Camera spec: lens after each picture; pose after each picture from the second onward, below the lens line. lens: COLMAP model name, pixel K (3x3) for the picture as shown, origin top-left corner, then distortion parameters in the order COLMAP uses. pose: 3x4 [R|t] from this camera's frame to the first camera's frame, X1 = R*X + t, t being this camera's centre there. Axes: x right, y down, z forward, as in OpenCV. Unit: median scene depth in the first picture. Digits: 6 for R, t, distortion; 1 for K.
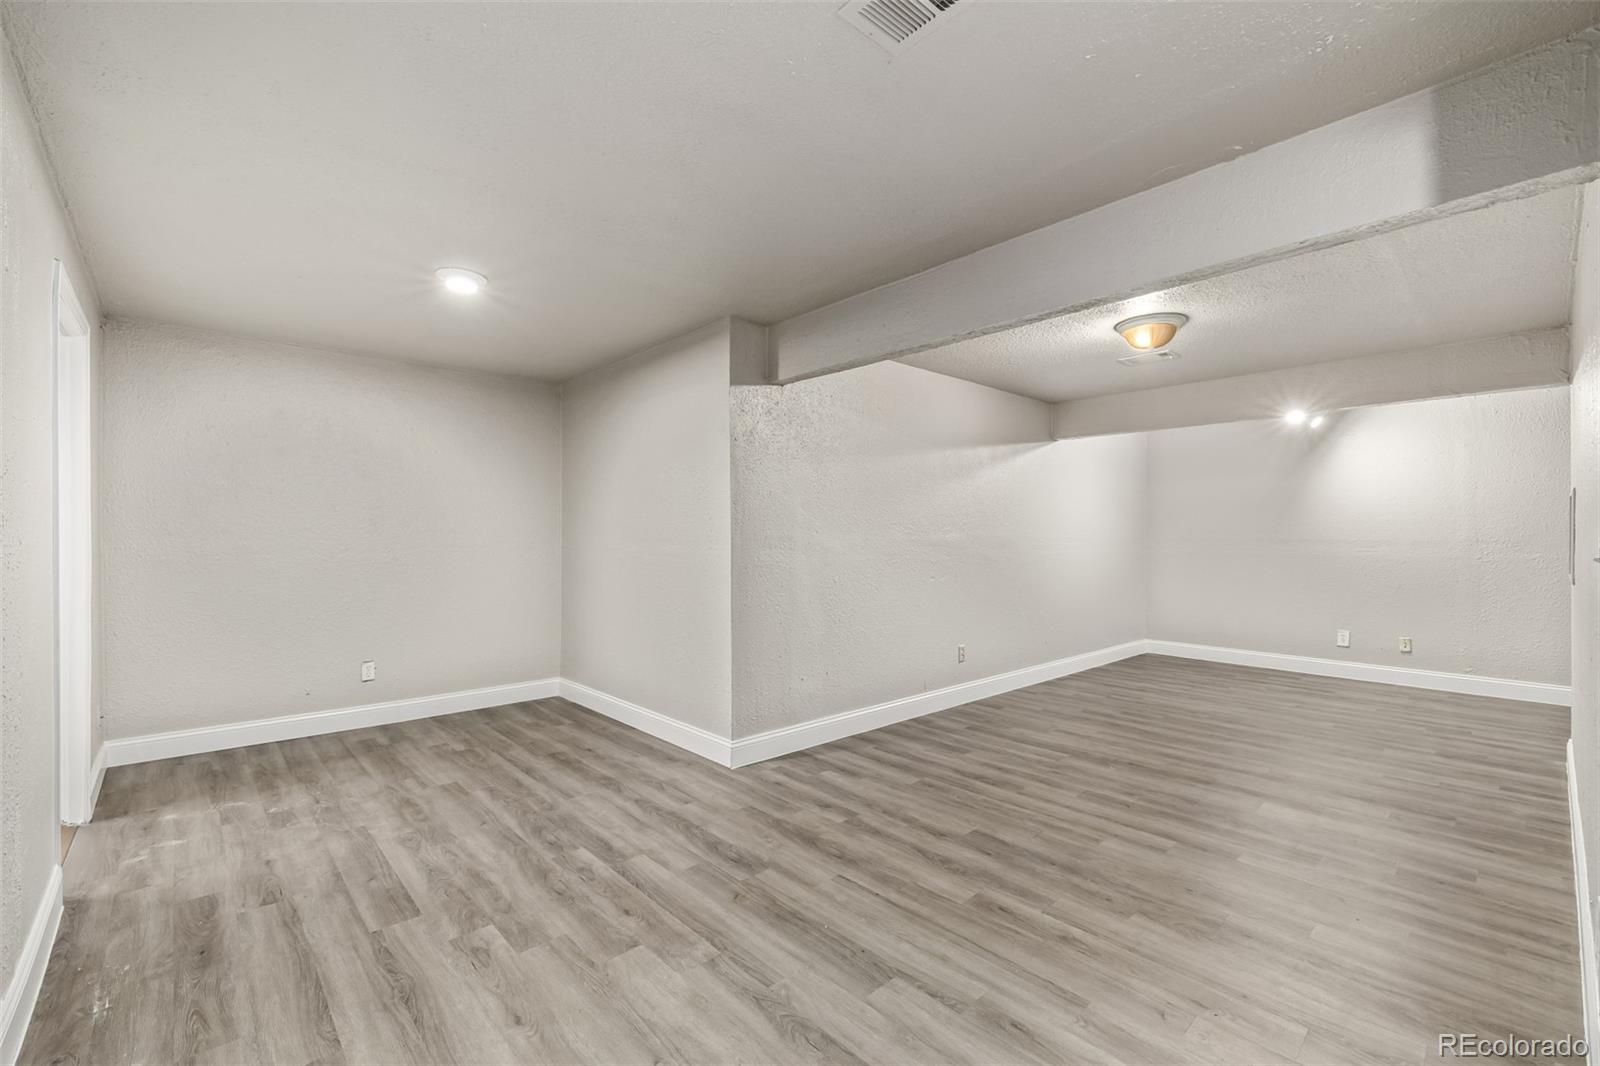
lens RADIAL K [[679.8, 0, 793.2], [0, 679.8, 538.8], [0, 0, 1]] dist [-0.003130, -0.000245]
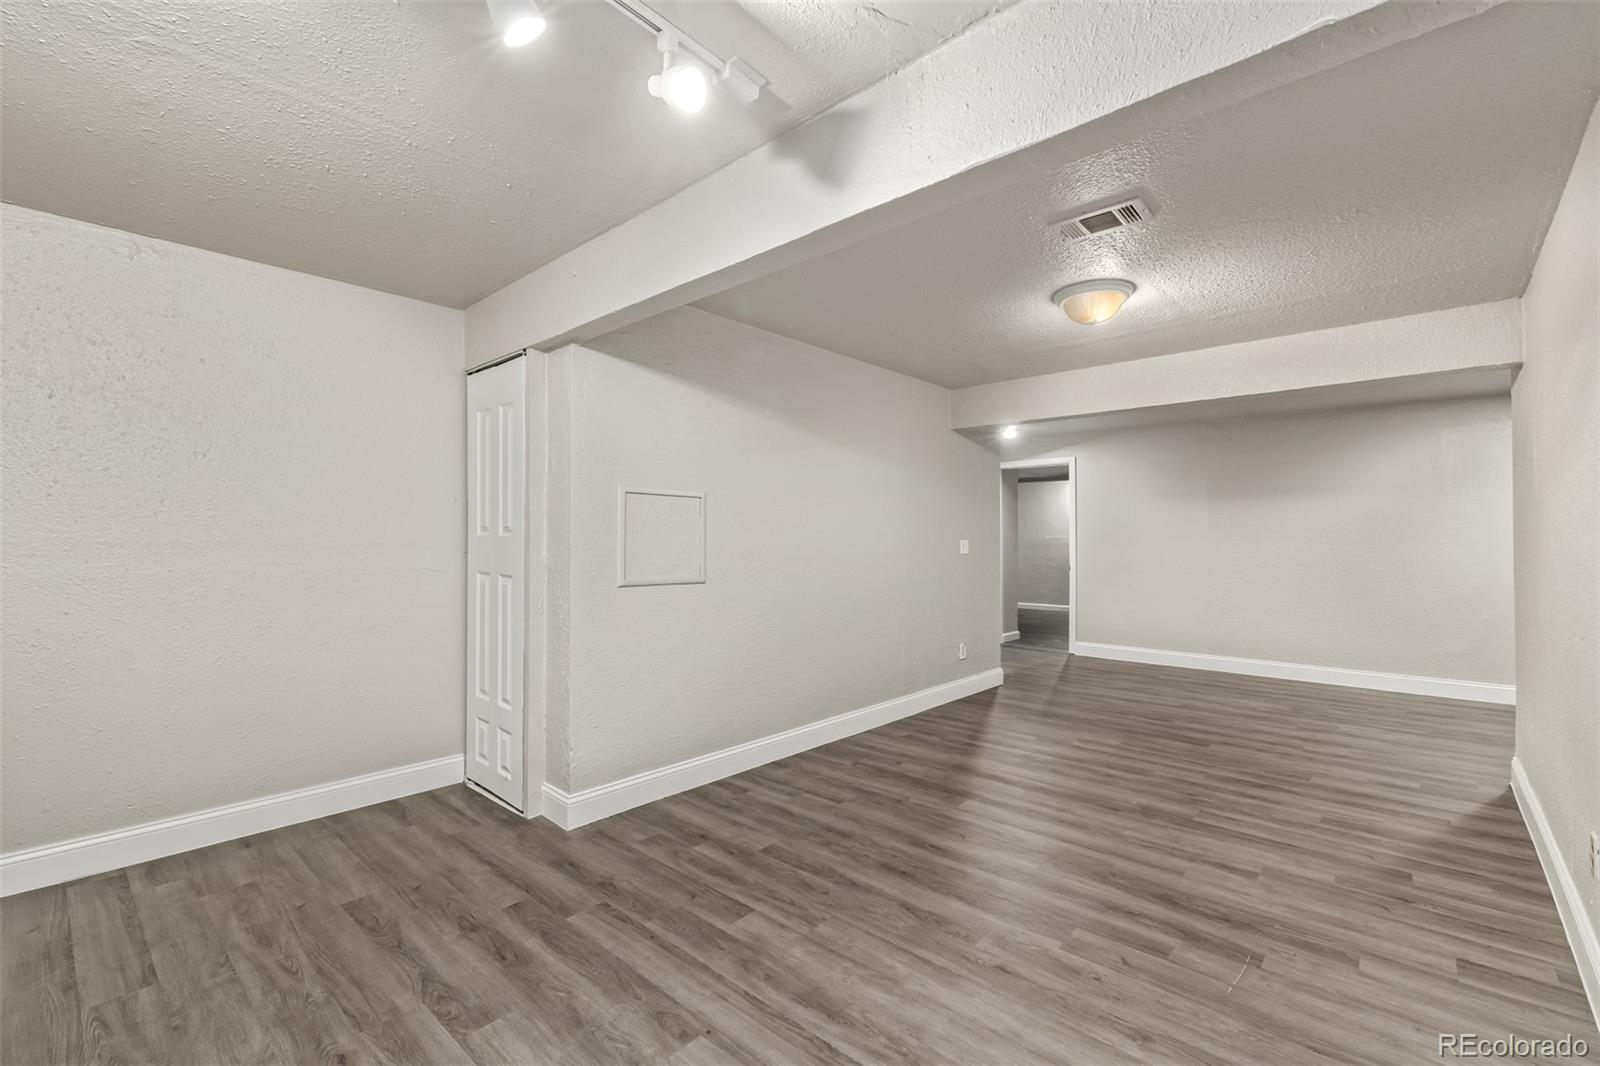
lens RADIAL K [[679.8, 0, 793.2], [0, 679.8, 538.8], [0, 0, 1]] dist [-0.003130, -0.000245]
pose [[-0.995946, -0.007948, -0.089598, 1.003593], [-0.008209, 0.999963, 0.002545, 0.000986], [0.089575, 0.003271, -0.995975, 1.859826]]
